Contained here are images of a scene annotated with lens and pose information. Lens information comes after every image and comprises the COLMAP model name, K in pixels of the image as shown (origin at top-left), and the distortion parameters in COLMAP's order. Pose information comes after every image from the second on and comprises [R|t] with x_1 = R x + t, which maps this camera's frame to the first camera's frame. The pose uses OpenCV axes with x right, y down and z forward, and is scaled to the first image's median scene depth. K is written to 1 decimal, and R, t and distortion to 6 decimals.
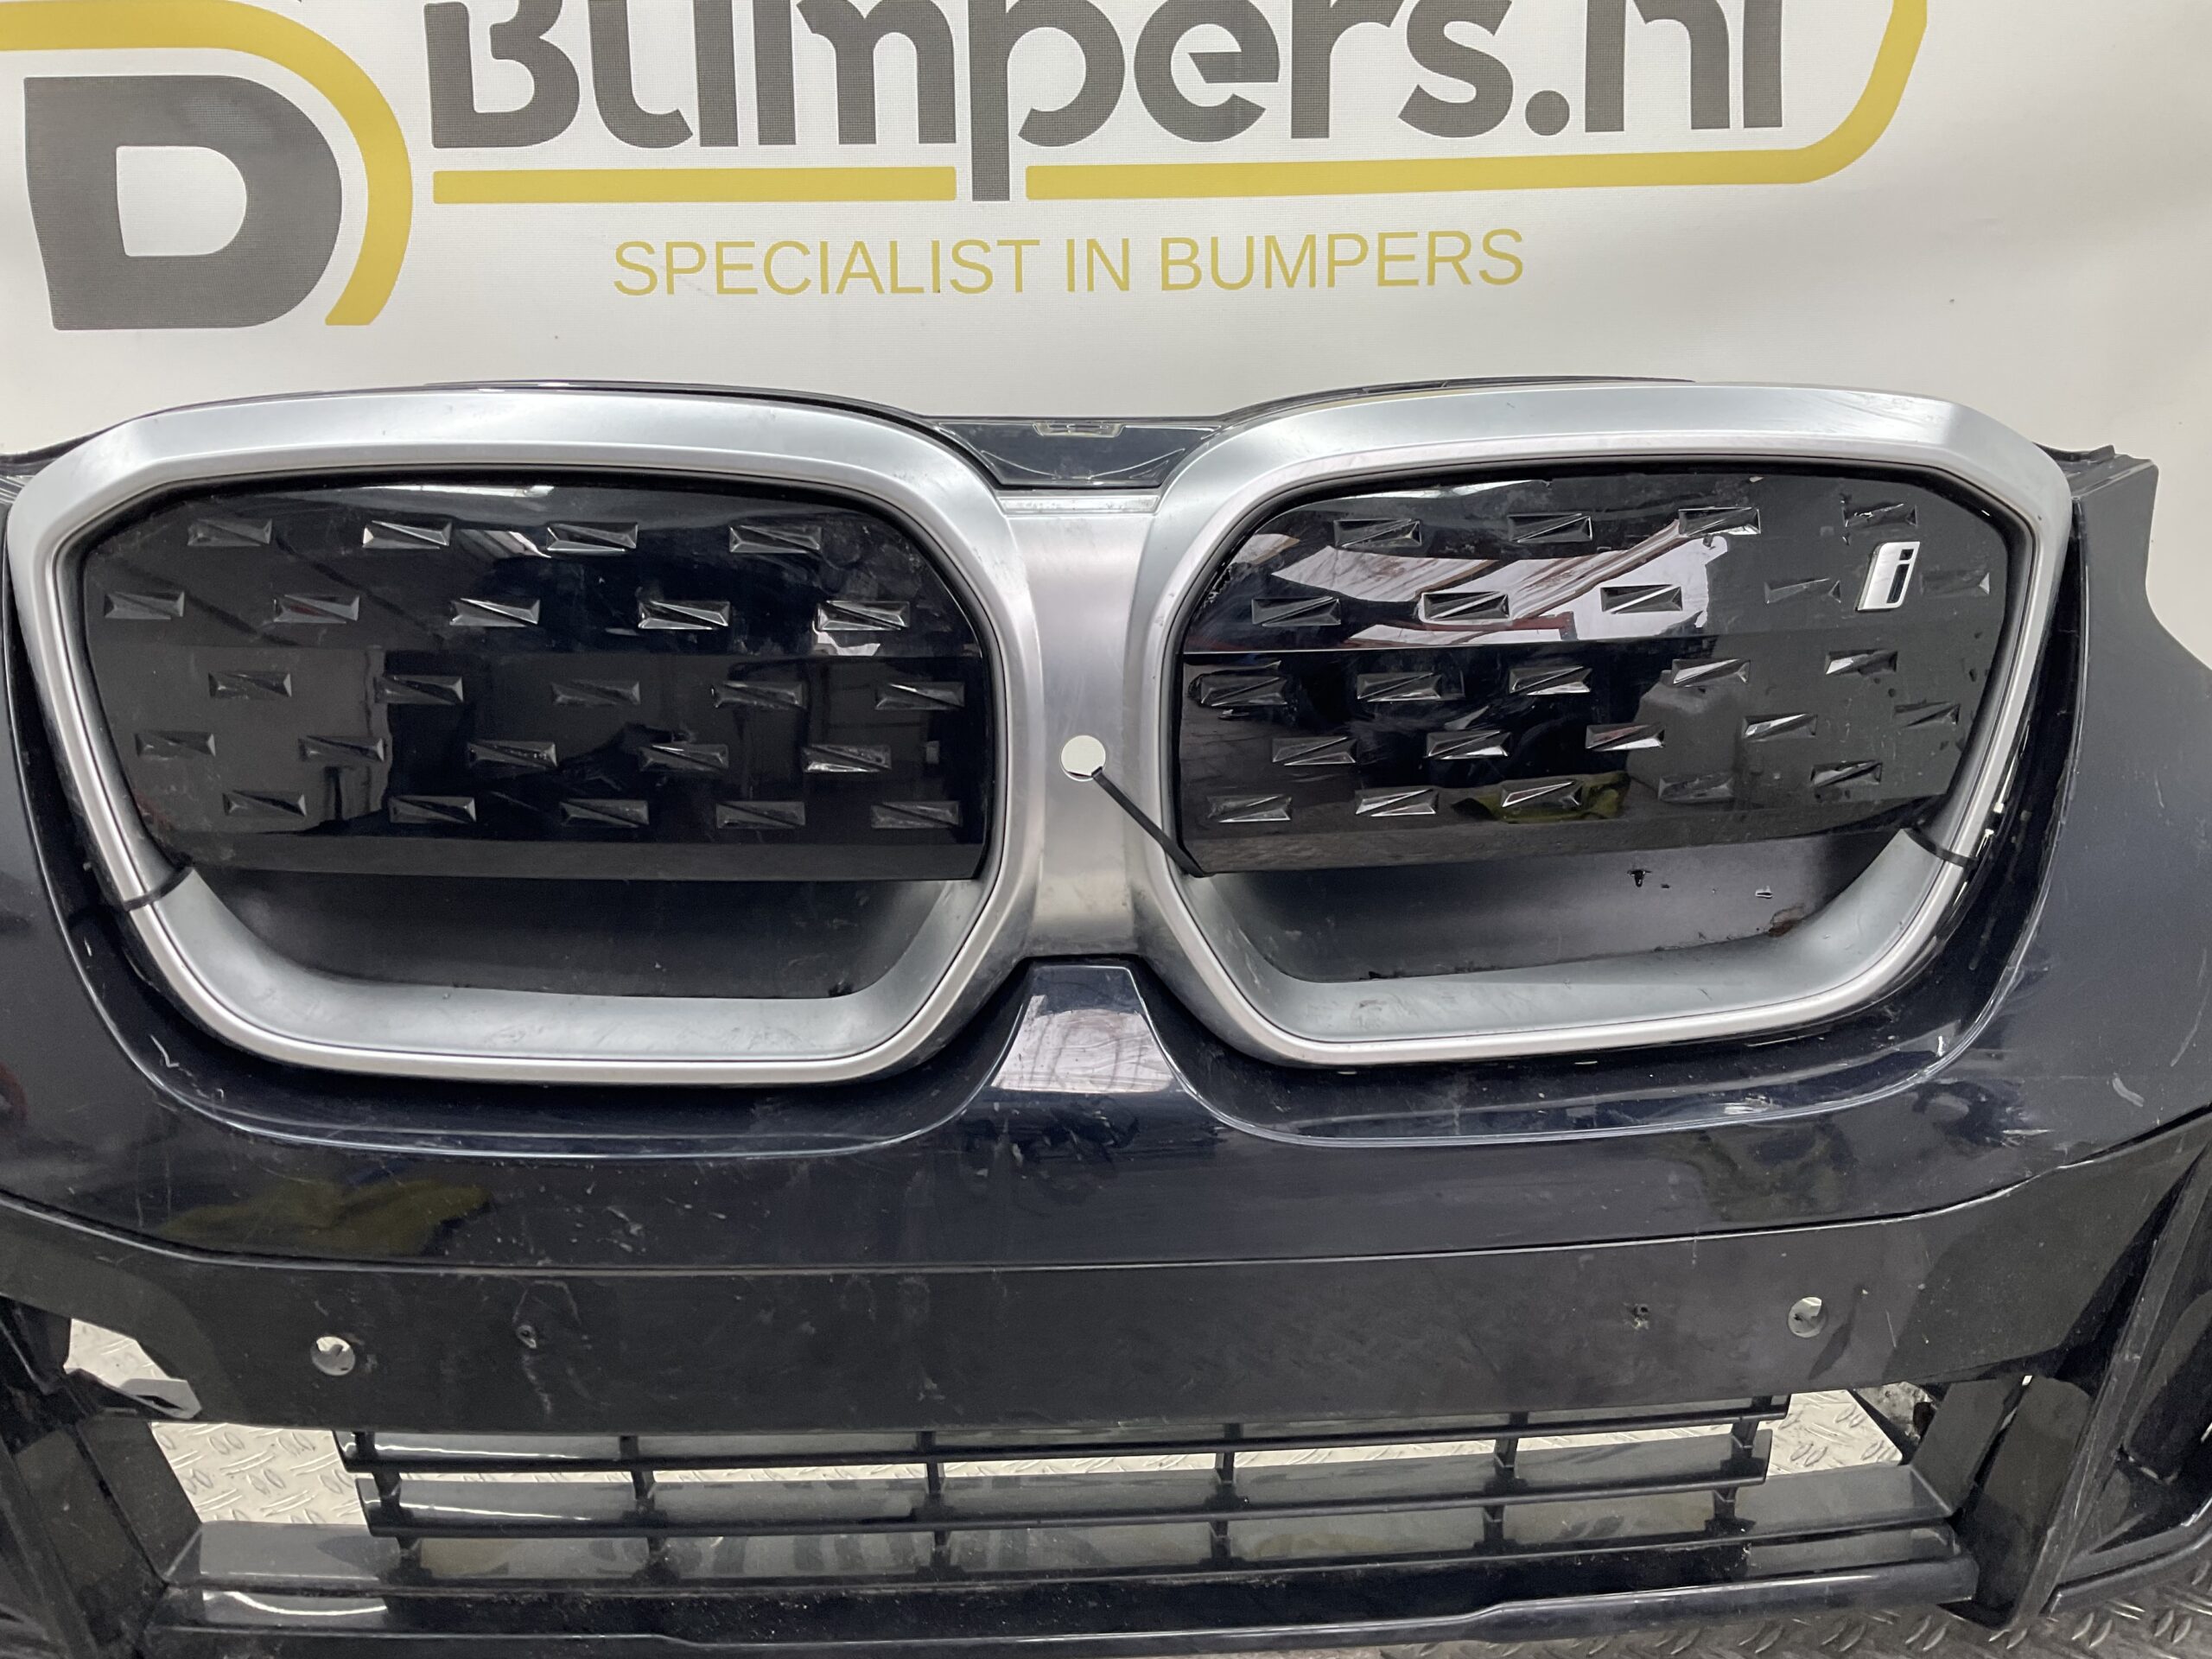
lens RADIAL K [[1961.8, 0, 1105.7], [0, 1961.8, 864.5], [0, 0, 1]] dist [0.128064, -0.270377]
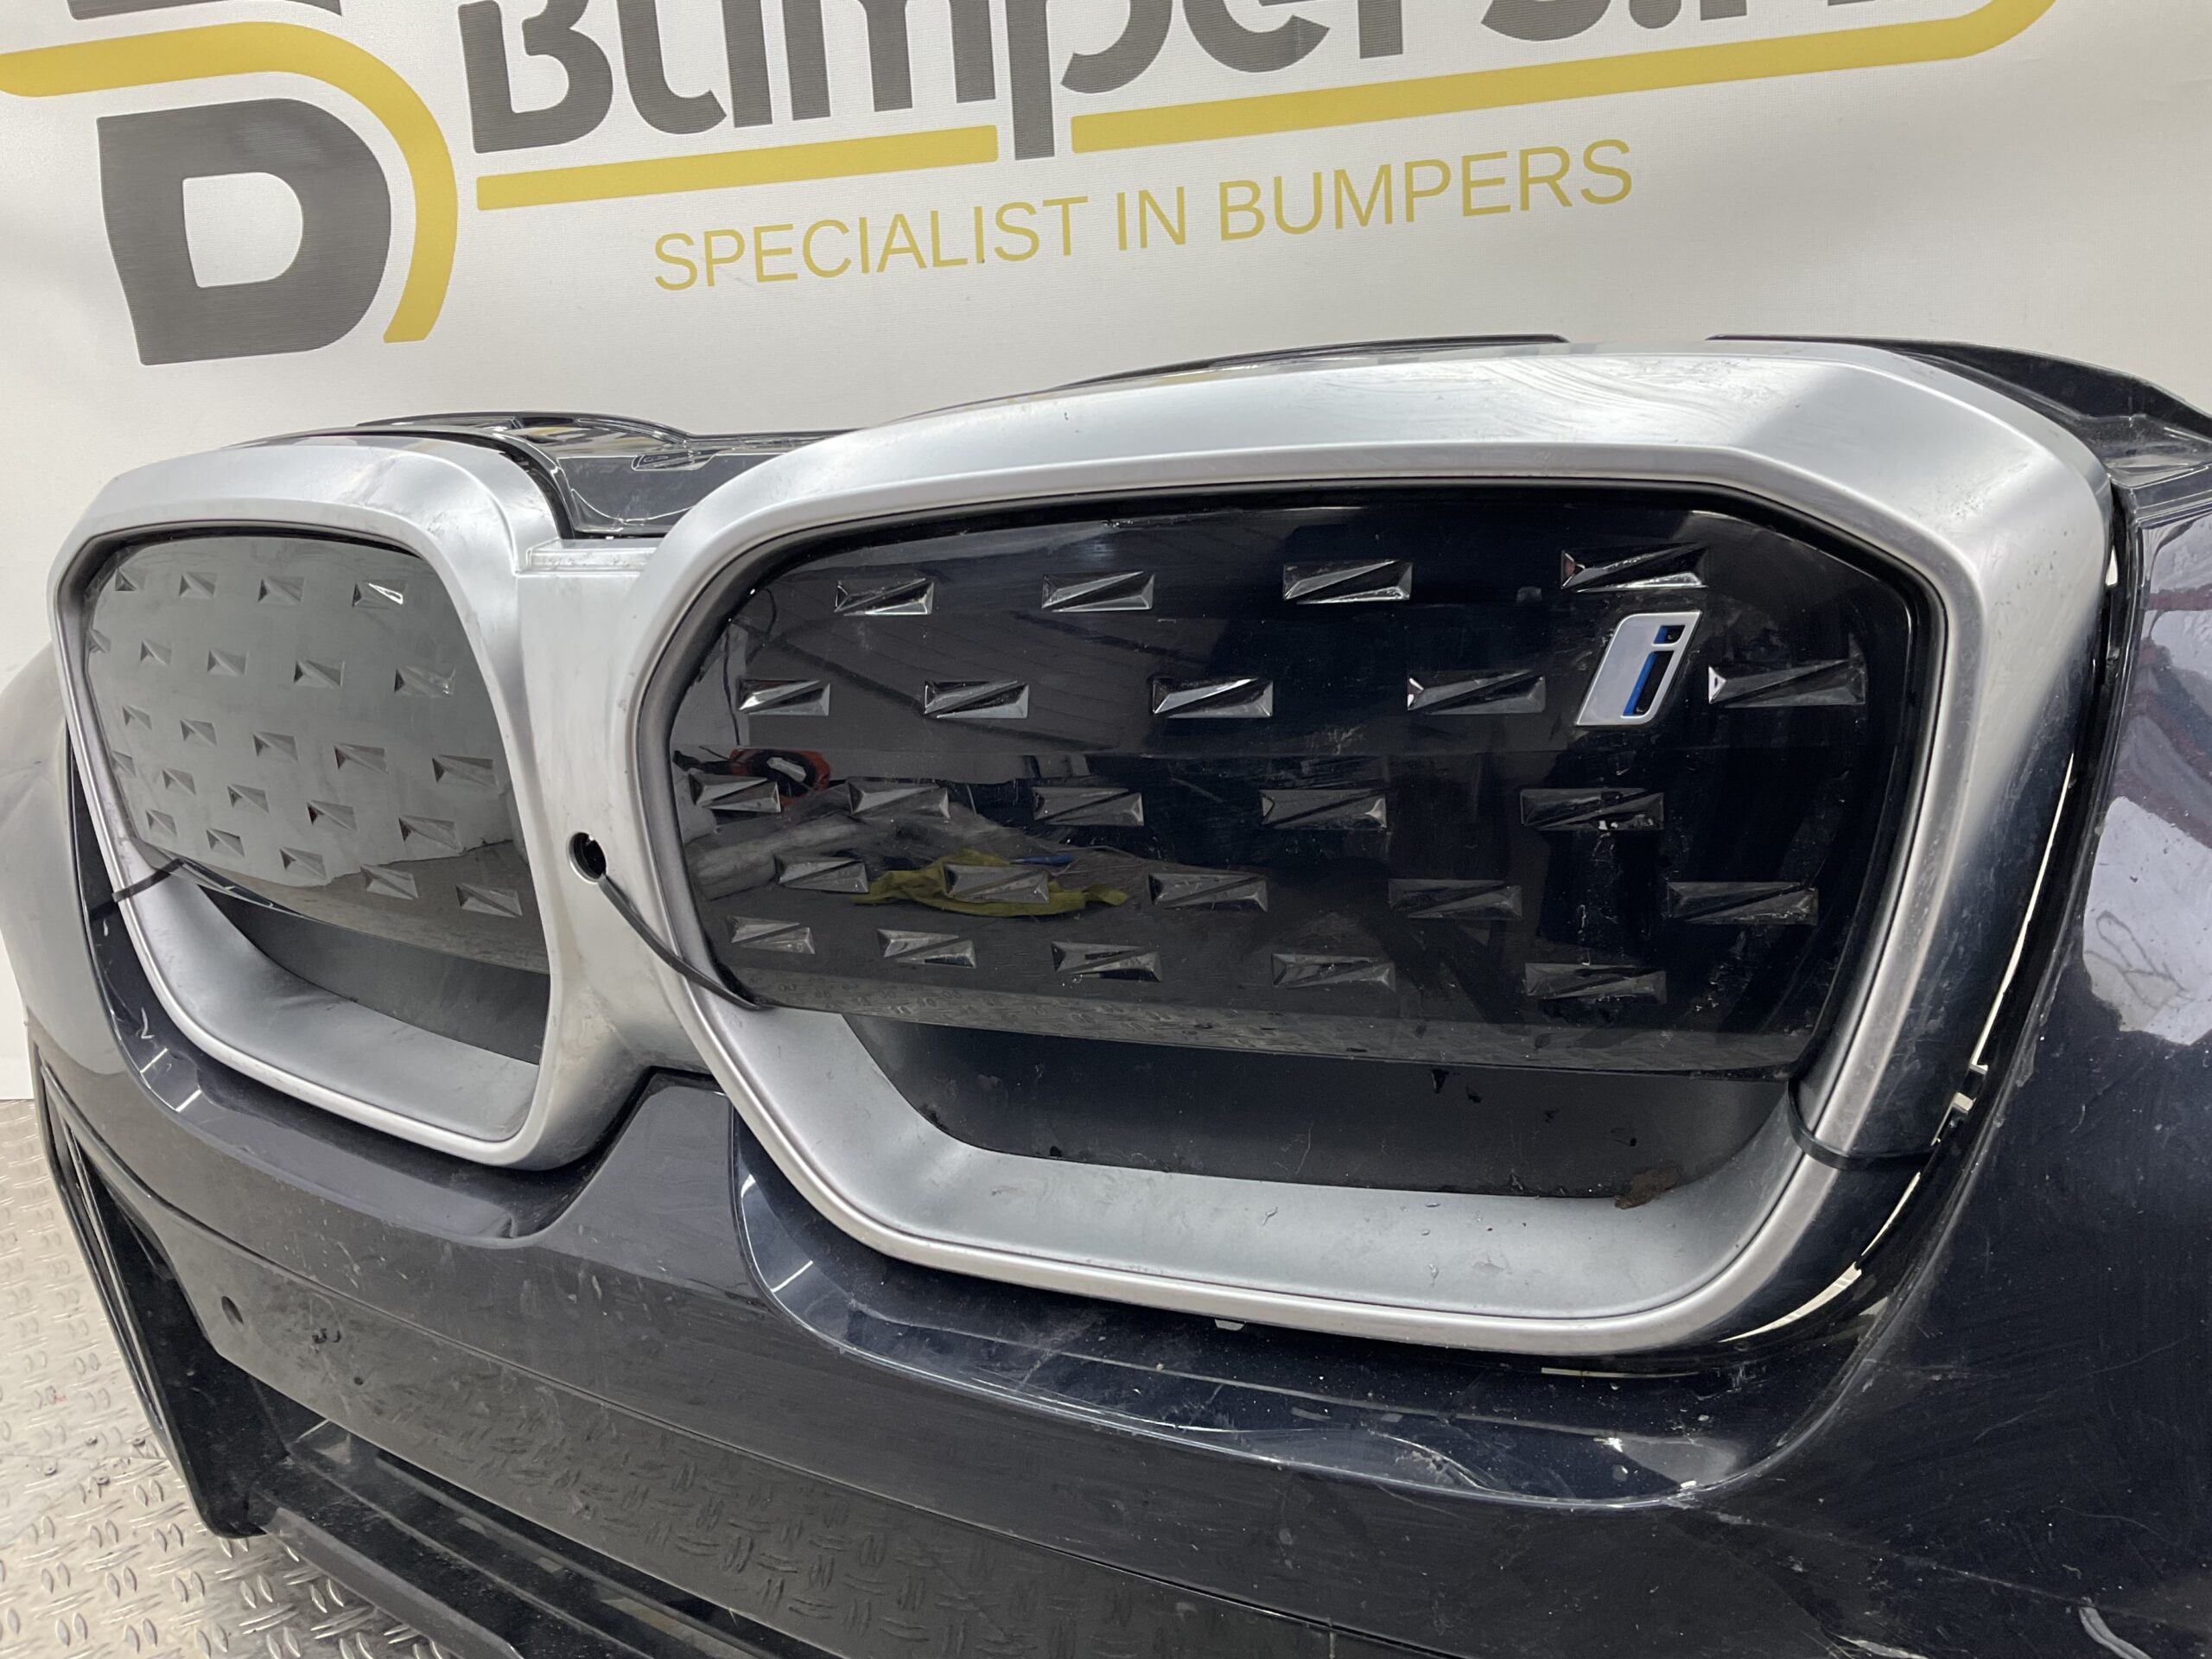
lens RADIAL K [[1858.5, 0, 1106.0], [0, 1858.5, 829.5], [0, 0, 1]] dist [0.130408, -0.283599]
pose [[0.983801, -0.022691, -0.177820, 0.123956], [0.027166, 0.999372, 0.022767, -0.041749], [0.177192, -0.027229, 0.983800, 0.137560]]
